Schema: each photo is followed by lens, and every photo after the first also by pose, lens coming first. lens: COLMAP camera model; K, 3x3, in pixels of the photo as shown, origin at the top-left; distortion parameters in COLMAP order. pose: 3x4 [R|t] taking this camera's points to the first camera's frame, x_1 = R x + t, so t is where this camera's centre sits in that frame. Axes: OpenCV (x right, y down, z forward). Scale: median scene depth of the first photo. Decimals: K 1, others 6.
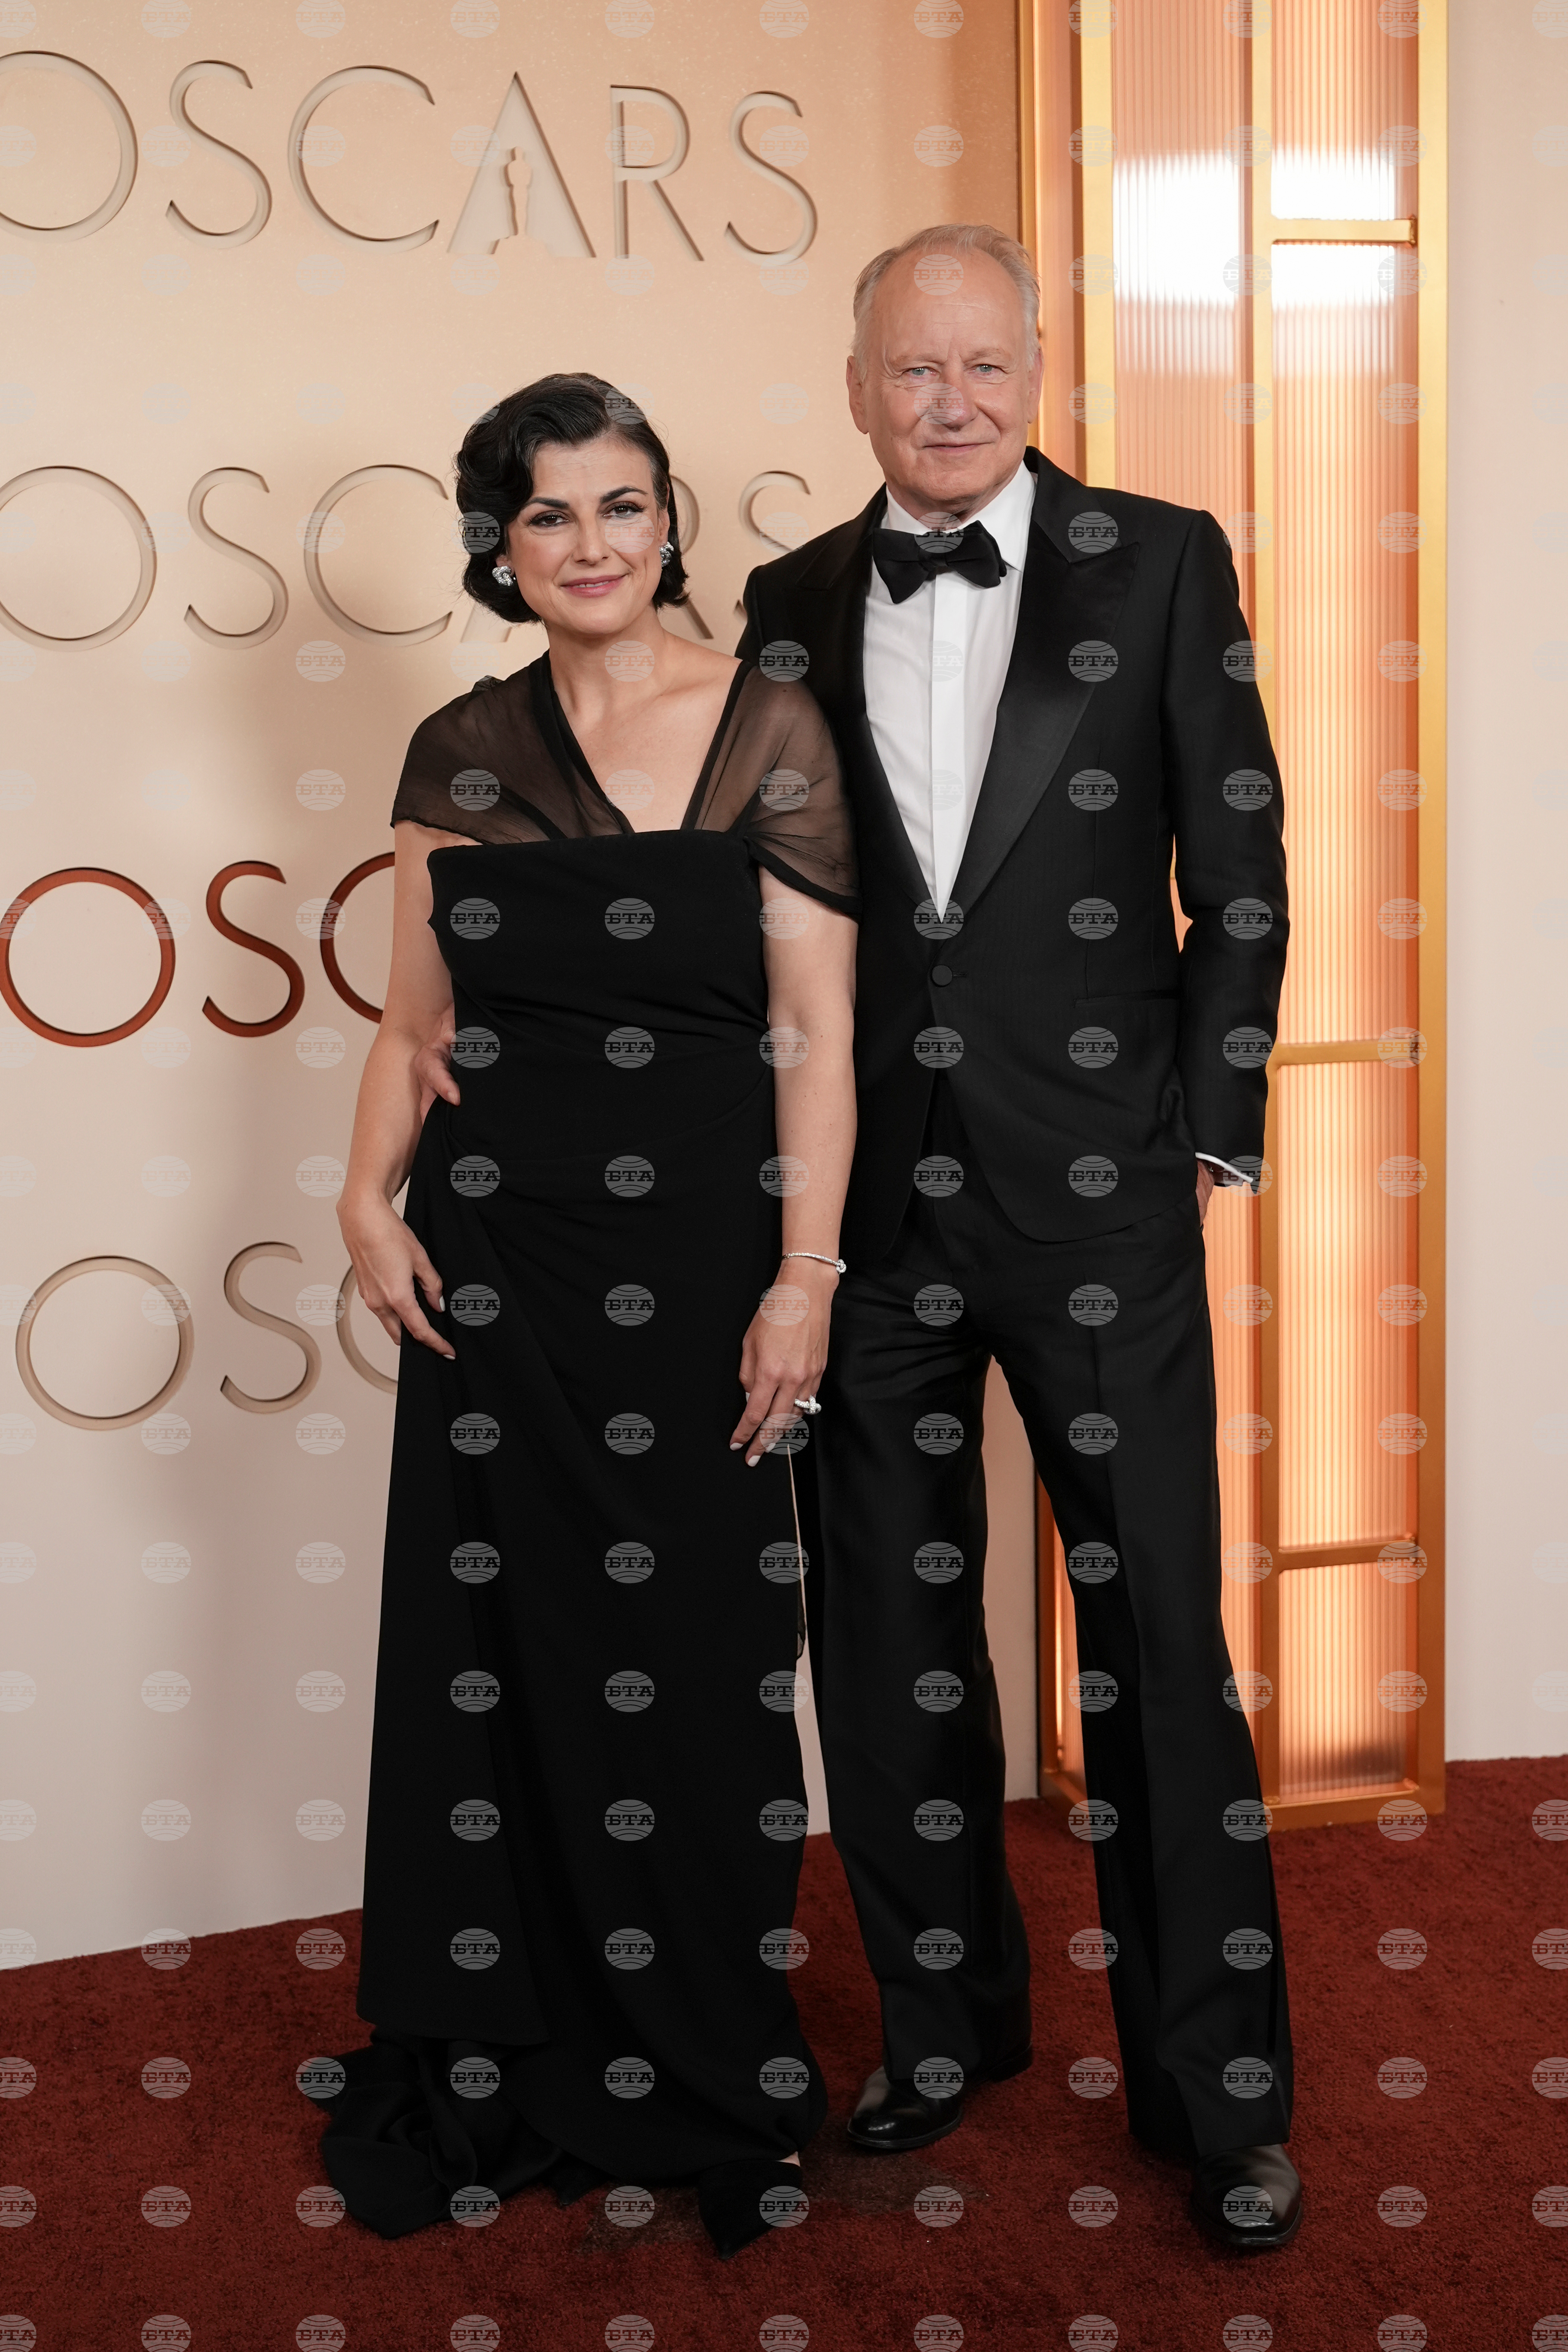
lens RADIAL K [[4061.4, 0, 871.0], [0, 4061.4, 1176.7], [0, 0, 1]] dist [0.006612, 0.000000]
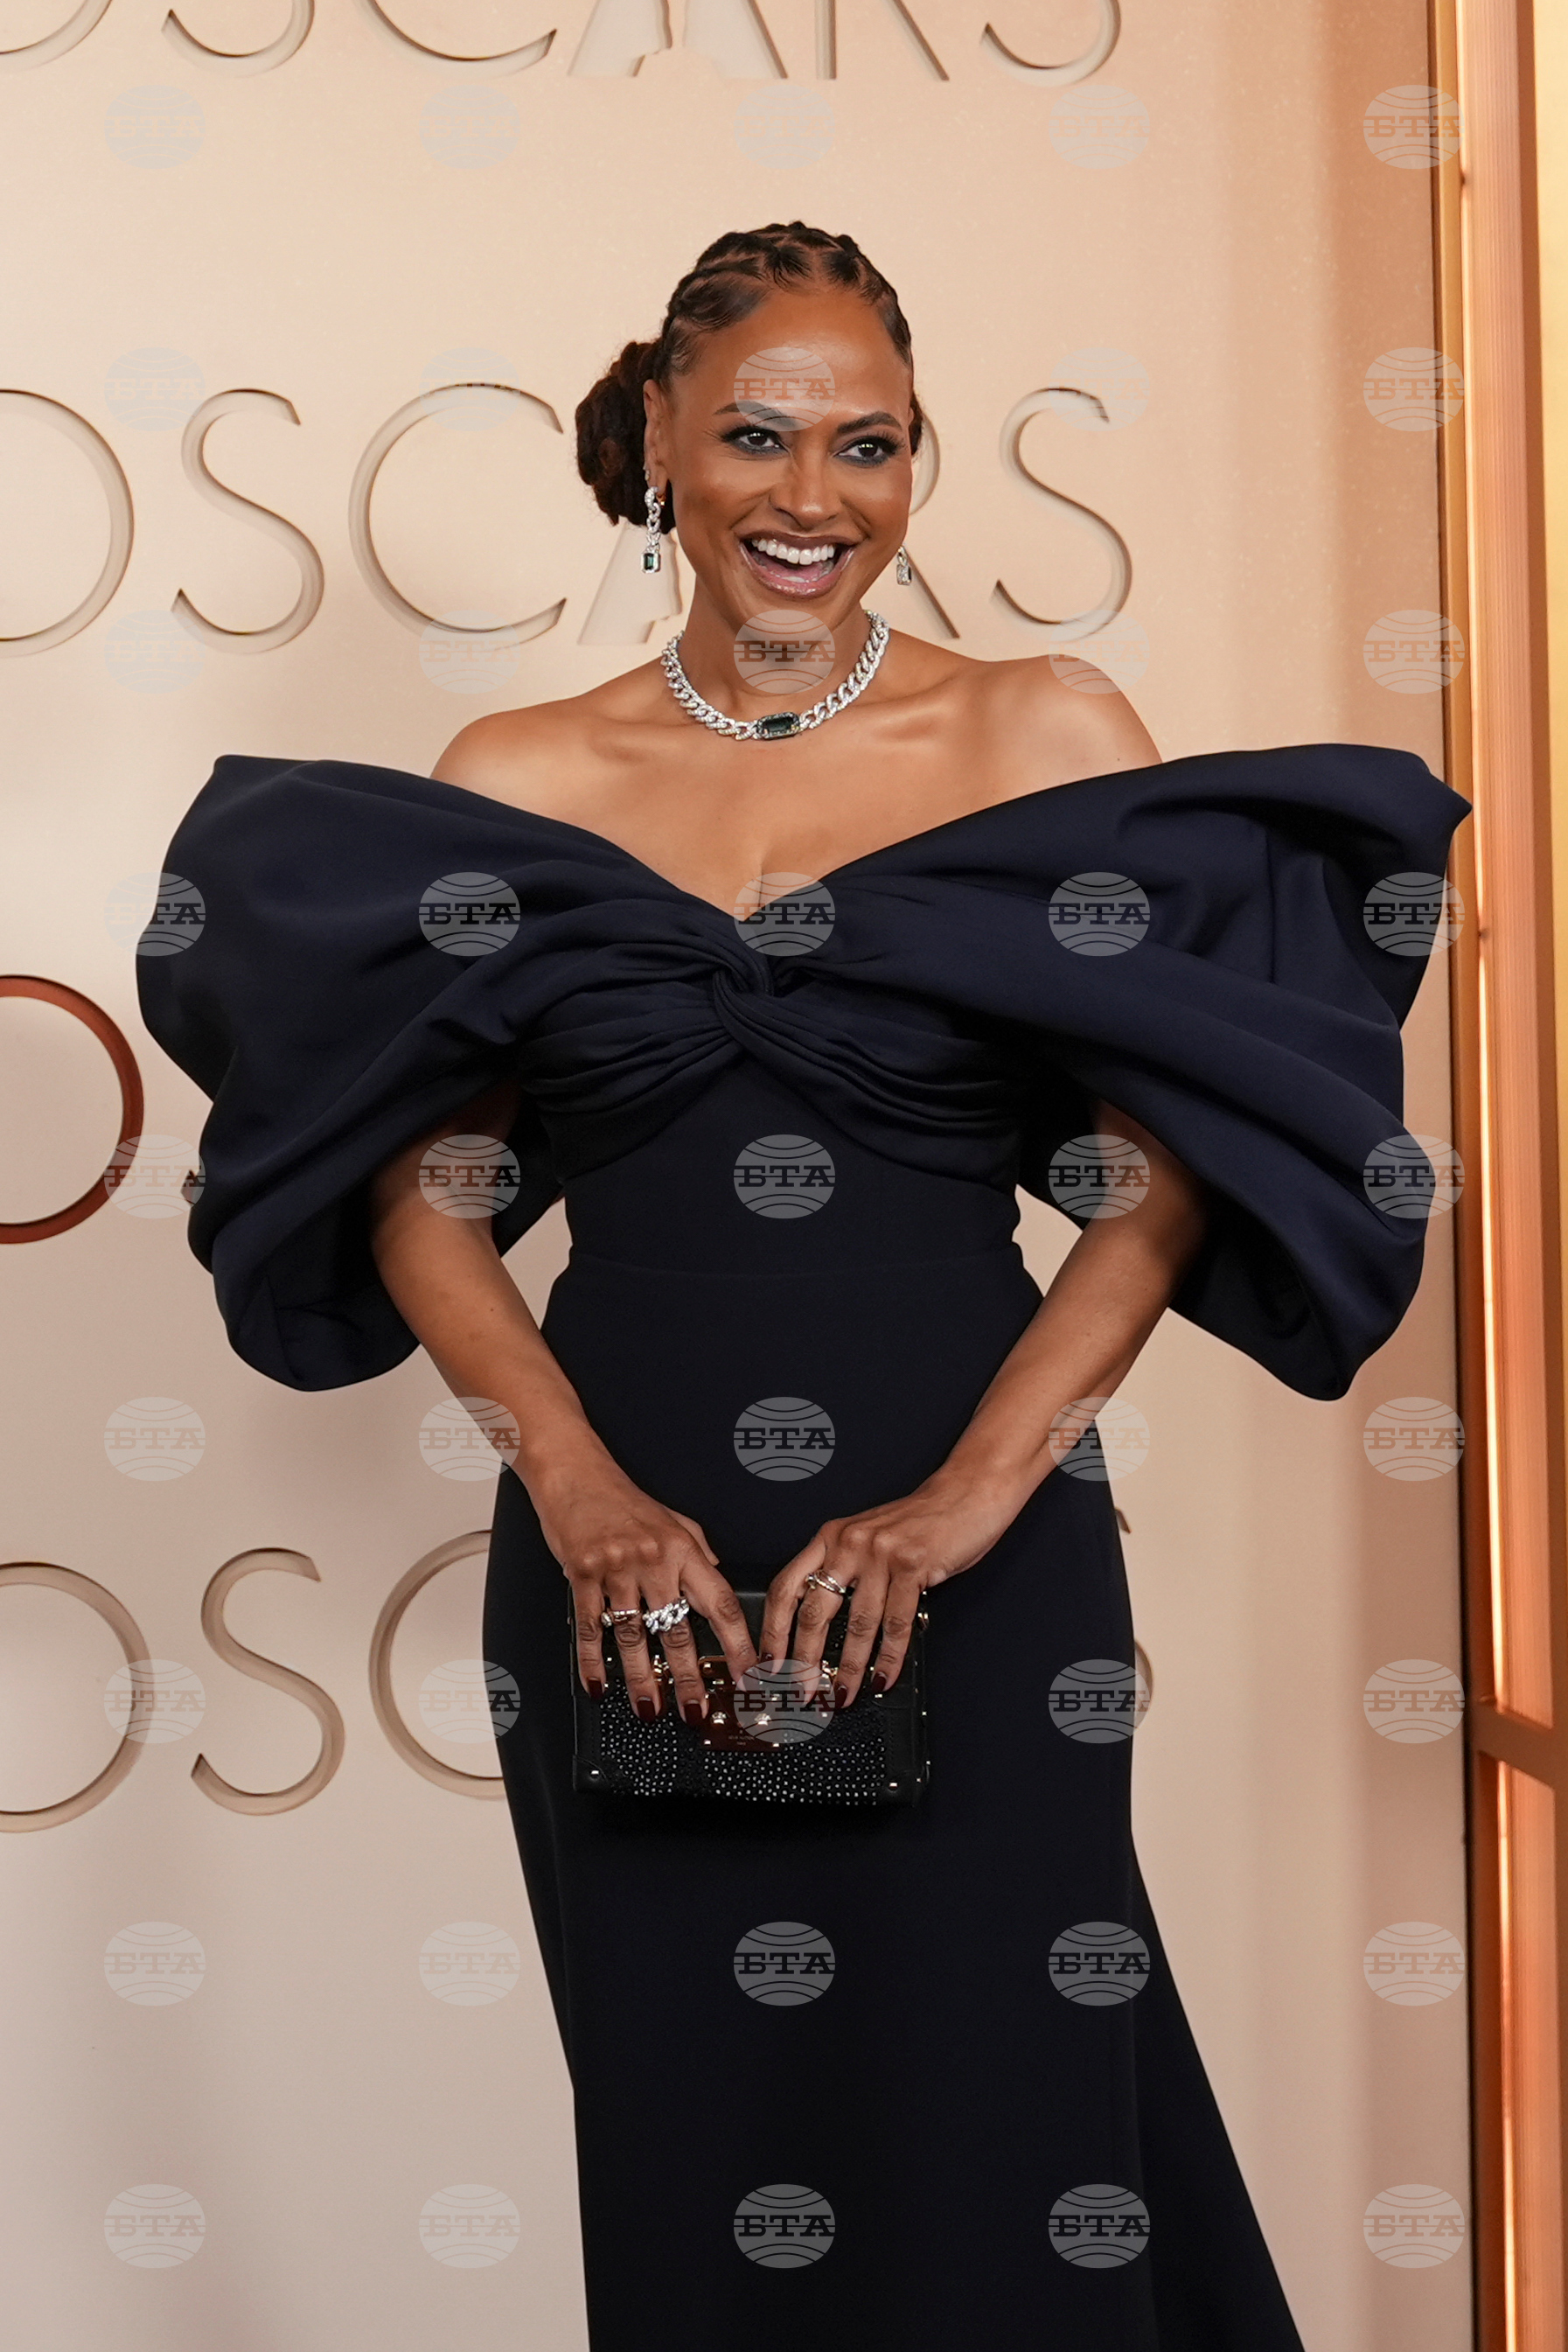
lens RADIAL K [[2755.7, 0, 796.5], [0, 2755.7, 1162.6], [0, 0, 1]] dist [-0.011497, 0.000000]
pose [[0.984488, -0.000230, -0.175452, 0.013580], [-0.026914, 0.987966, -0.152311, 0.020501], [0.173375, 0.154671, 0.972635, 0.586383]]
